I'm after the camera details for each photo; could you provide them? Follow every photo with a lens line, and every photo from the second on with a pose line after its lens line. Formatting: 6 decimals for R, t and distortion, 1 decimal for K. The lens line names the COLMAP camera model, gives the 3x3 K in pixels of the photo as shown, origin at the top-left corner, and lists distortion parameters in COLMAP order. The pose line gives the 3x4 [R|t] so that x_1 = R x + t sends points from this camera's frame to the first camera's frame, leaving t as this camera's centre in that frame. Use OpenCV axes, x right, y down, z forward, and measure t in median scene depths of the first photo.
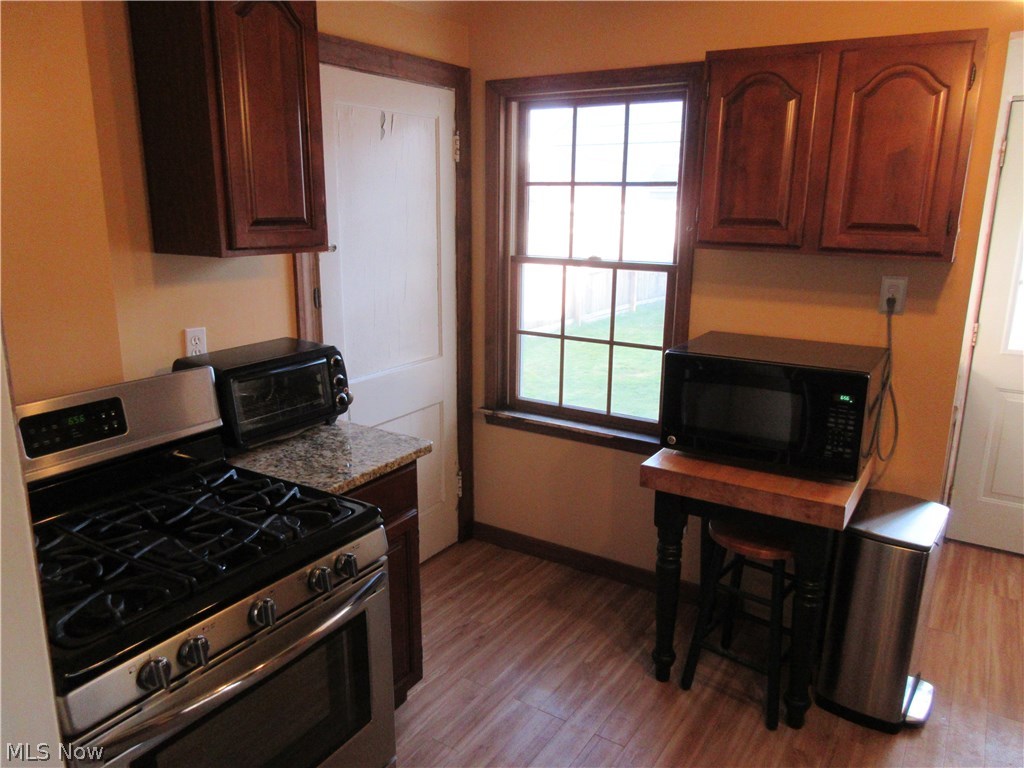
lens RADIAL K [[759.4, 0, 512.2], [0, 759.4, 383.8], [0, 0, 1]] dist [-0.003741, 0.004092]
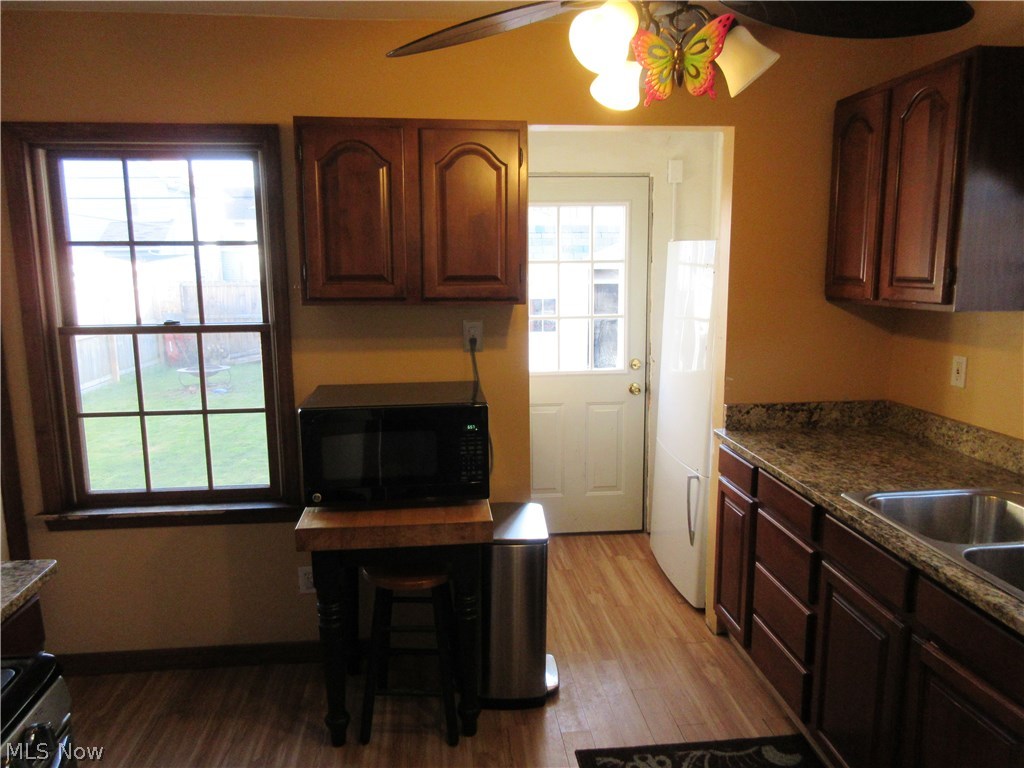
lens RADIAL K [[759.4, 0, 515.5], [0, 759.4, 382.7], [0, 0, 1]] dist [-0.003741, 0.004092]
pose [[0.778930, -0.118191, 0.615872, -0.176498], [0.162789, 0.986522, -0.016567, -0.015037], [-0.605614, 0.113162, 0.787672, 0.046793]]
